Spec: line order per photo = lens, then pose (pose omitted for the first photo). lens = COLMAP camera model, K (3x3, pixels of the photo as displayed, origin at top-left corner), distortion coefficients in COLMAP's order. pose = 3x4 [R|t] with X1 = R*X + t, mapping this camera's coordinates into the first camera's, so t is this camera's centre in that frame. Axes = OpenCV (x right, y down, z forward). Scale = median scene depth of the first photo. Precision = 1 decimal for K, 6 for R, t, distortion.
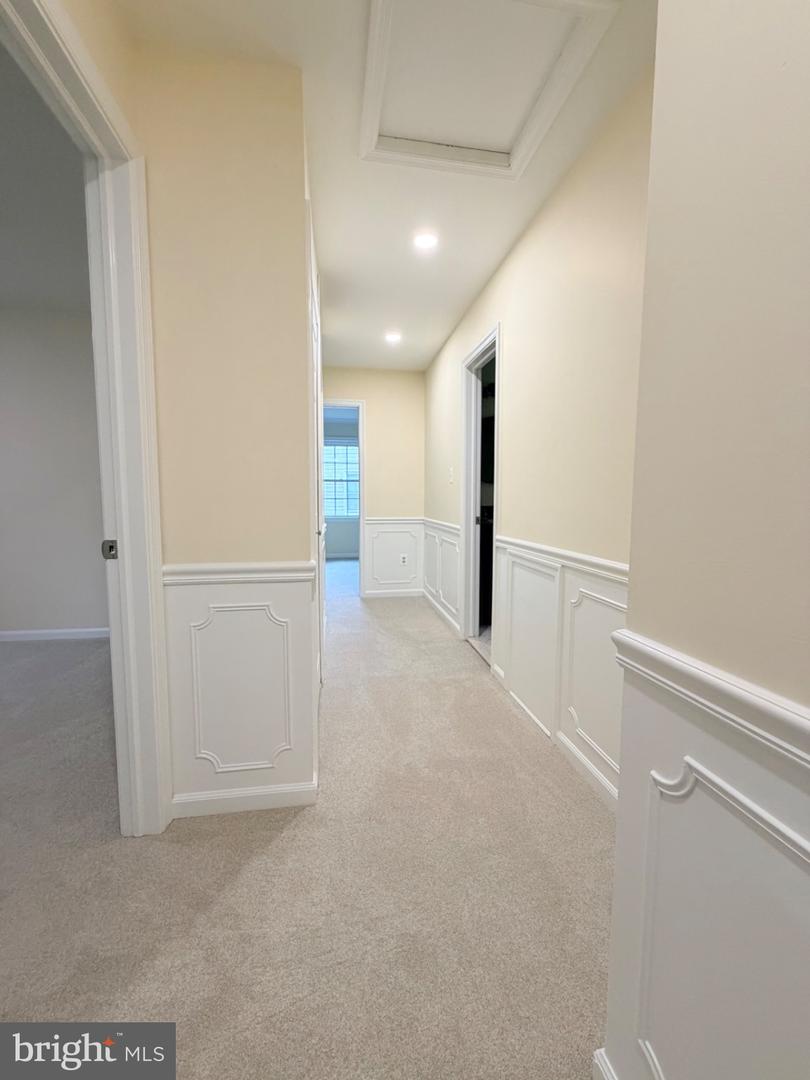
lens RADIAL K [[434.3, 0, 404.6], [0, 434.3, 538.2], [0, 0, 1]] dist [0.001772, 0.000342]
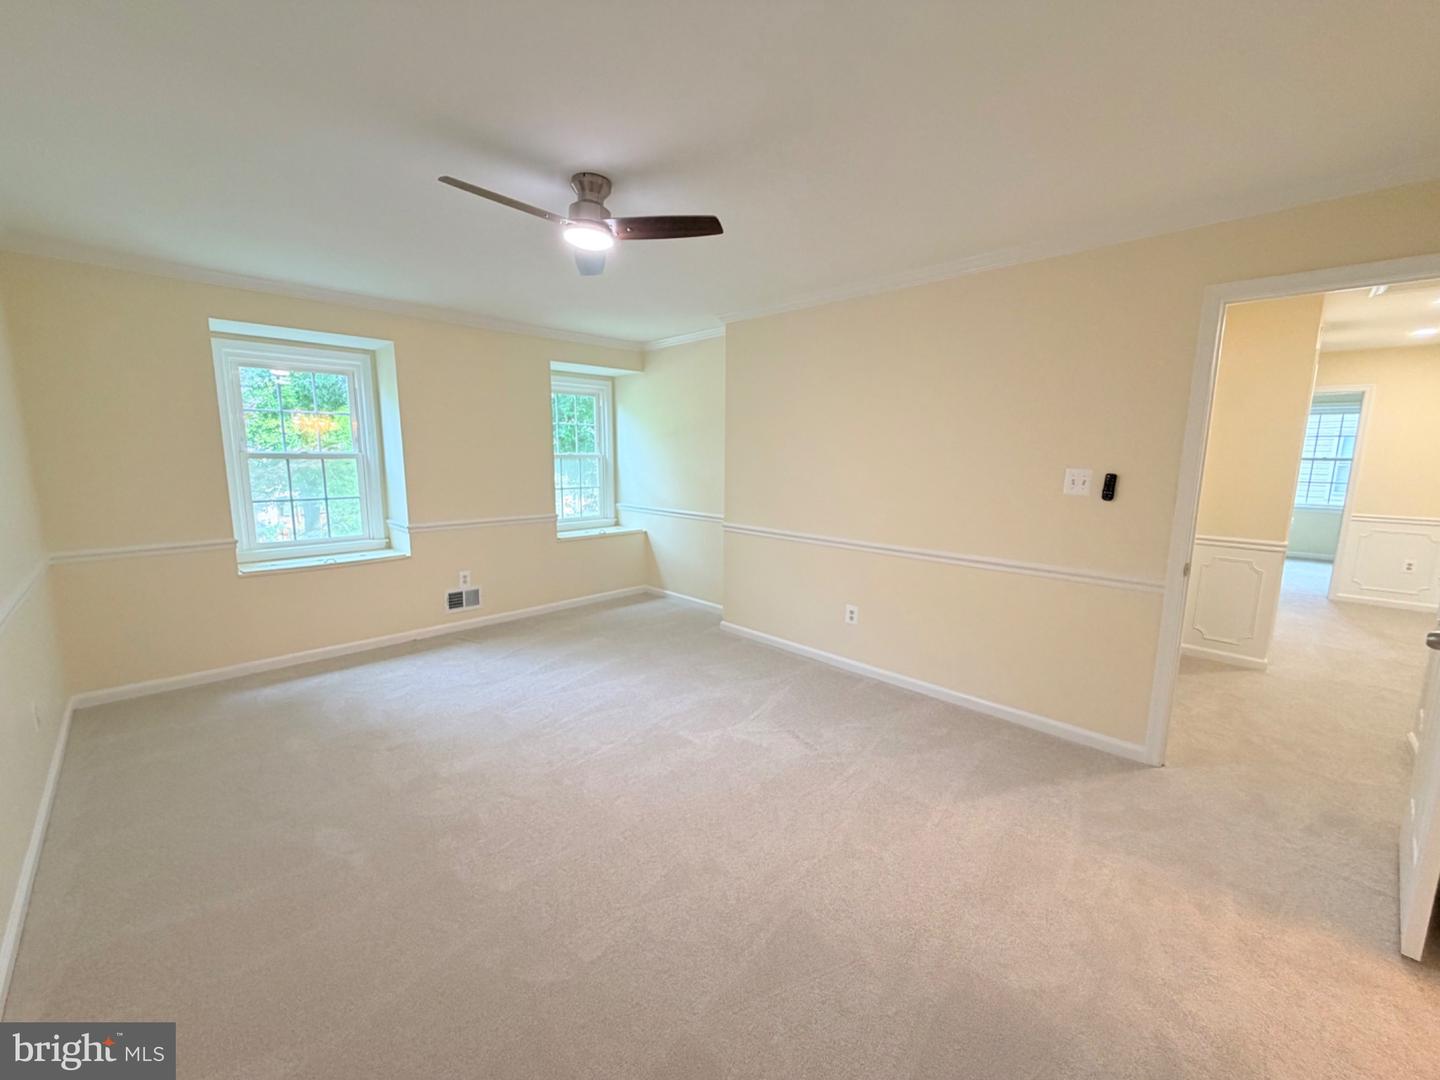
lens RADIAL K [[579.1, 0, 716.1], [0, 579.1, 541.7], [0, 0, 1]] dist [0.001772, 0.000342]
pose [[0.582046, 0.125931, -0.803346, 0.099717], [-0.082856, 0.991978, 0.095469, 0.004513], [0.808924, 0.010995, 0.587811, -0.668475]]
